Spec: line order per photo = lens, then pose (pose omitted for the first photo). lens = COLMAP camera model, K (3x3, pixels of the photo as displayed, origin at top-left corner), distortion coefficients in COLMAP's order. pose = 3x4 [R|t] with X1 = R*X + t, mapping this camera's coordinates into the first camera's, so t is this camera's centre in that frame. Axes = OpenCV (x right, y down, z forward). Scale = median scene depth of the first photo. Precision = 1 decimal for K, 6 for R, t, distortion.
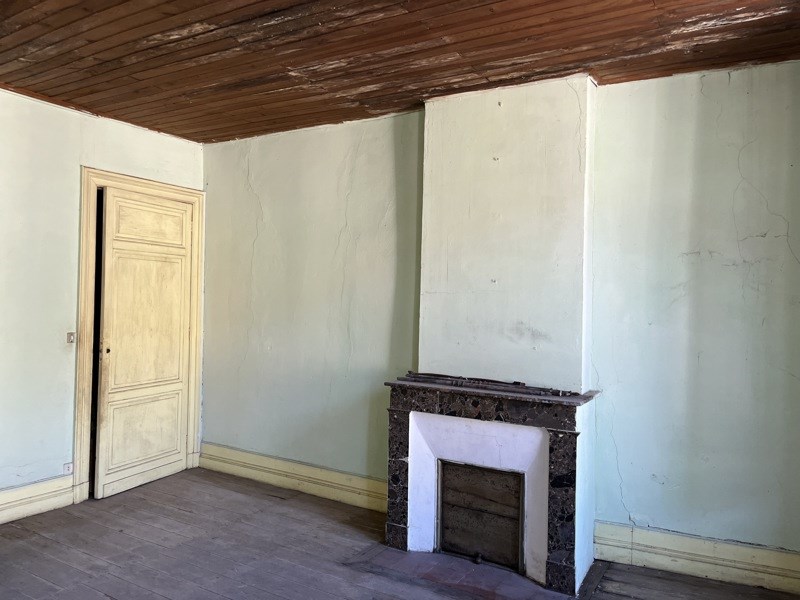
lens RADIAL K [[597.3, 0, 398.9], [0, 597.3, 285.1], [0, 0, 1]] dist [0.057531, -0.074157]
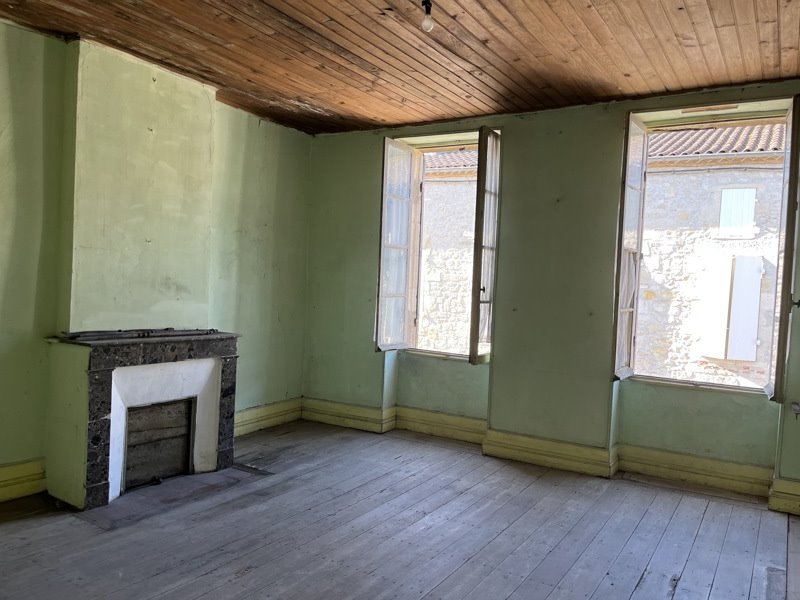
lens RADIAL K [[597.3, 0, 398.9], [0, 597.3, 285.1], [0, 0, 1]] dist [0.057531, -0.074157]
pose [[0.049749, -0.027830, 0.998374, -0.998701], [-0.082213, 0.996105, 0.031864, 0.001044], [-0.995372, -0.083665, 0.047267, 0.508696]]
